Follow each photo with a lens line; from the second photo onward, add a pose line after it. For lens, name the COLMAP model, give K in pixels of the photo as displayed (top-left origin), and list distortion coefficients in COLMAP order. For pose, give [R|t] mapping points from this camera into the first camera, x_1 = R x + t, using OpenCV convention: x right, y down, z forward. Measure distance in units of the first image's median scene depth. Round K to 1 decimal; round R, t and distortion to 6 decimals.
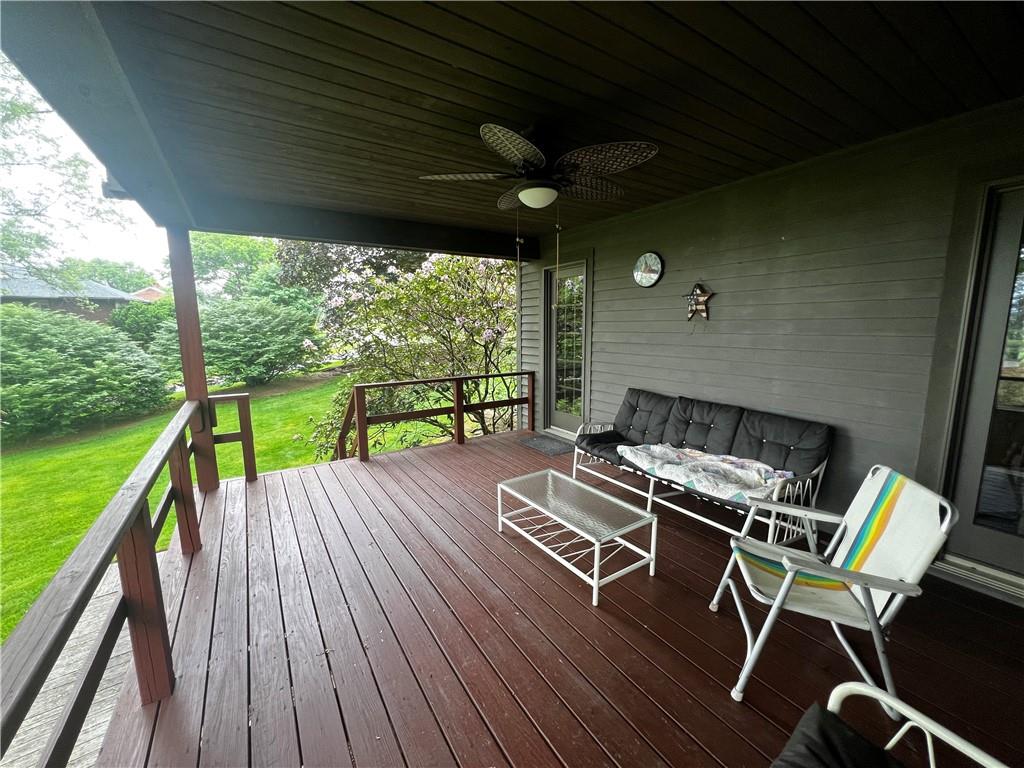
lens RADIAL K [[412.4, 0, 510.3], [0, 412.4, 384.4], [0, 0, 1]] dist [-0.001929, 0.001085]
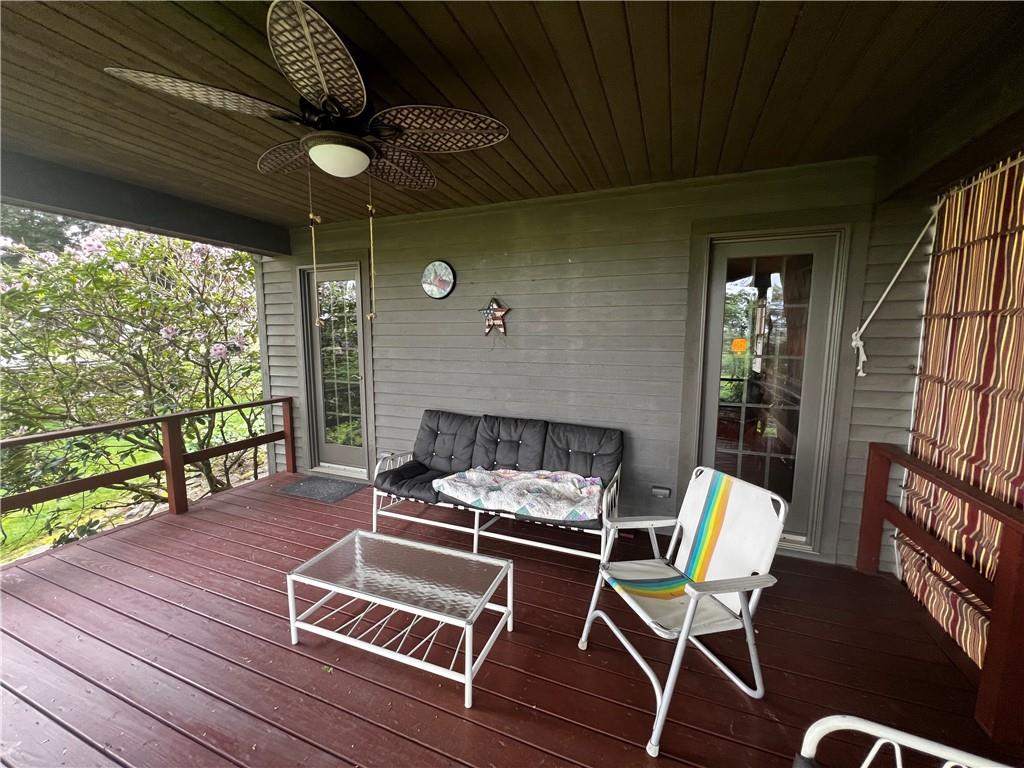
lens RADIAL K [[412.4, 0, 512.4], [0, 412.4, 384.7], [0, 0, 1]] dist [-0.001929, 0.001085]
pose [[0.812706, -0.060095, 0.579566, -0.096800], [0.075809, 0.997118, -0.002912, -0.037897], [-0.577721, 0.046303, 0.814920, 0.213270]]
